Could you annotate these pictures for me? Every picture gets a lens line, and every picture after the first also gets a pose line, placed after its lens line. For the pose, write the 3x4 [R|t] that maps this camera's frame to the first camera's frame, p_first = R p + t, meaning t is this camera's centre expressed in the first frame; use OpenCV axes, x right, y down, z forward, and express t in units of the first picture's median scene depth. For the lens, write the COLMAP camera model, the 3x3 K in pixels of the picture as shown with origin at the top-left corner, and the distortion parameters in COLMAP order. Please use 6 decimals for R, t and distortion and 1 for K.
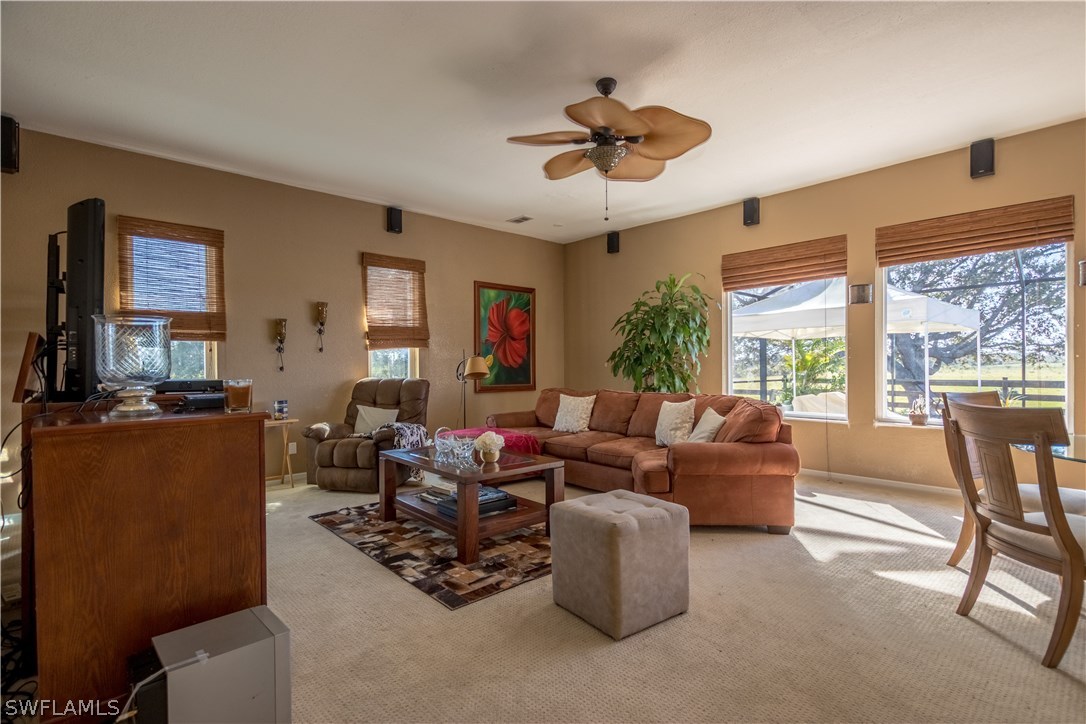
lens RADIAL K [[498.9, 0, 536.7], [0, 498.9, 363.4], [0, 0, 1]] dist [0.008818, -0.002256]
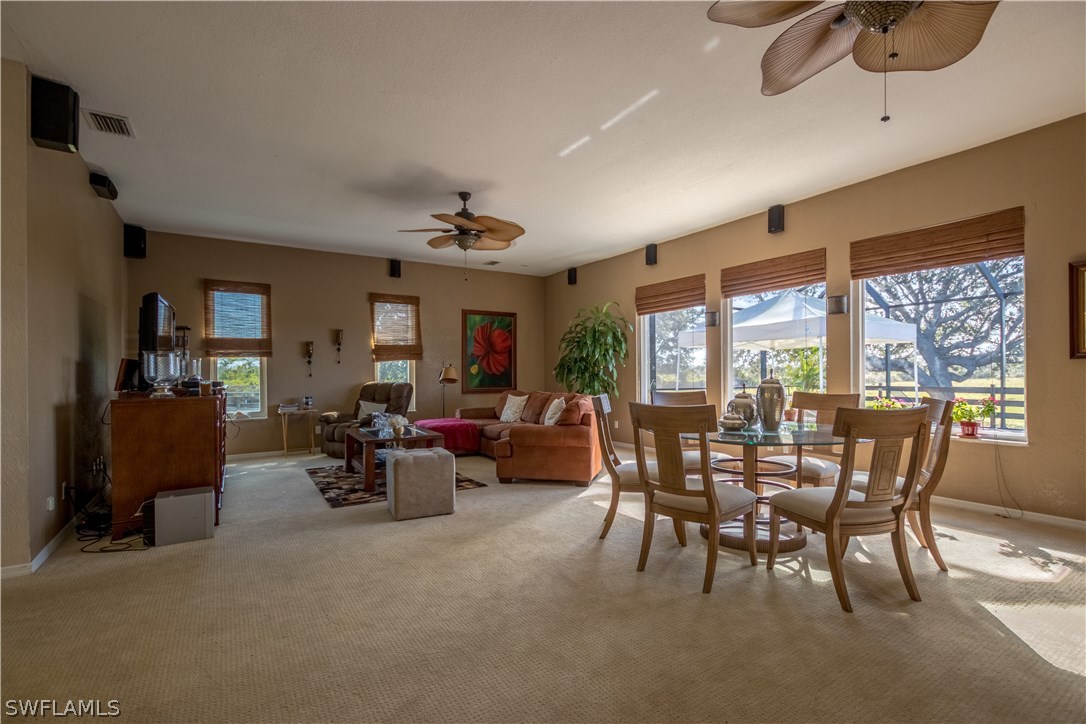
lens RADIAL K [[462.1, 0, 550.4], [0, 462.1, 365.7], [0, 0, 1]] dist [0.001743, 0.000419]
pose [[0.990126, -0.001927, -0.140170, 0.354629], [0.000469, 0.999945, -0.010434, -0.002917], [0.140183, 0.010266, 0.990072, -0.231530]]
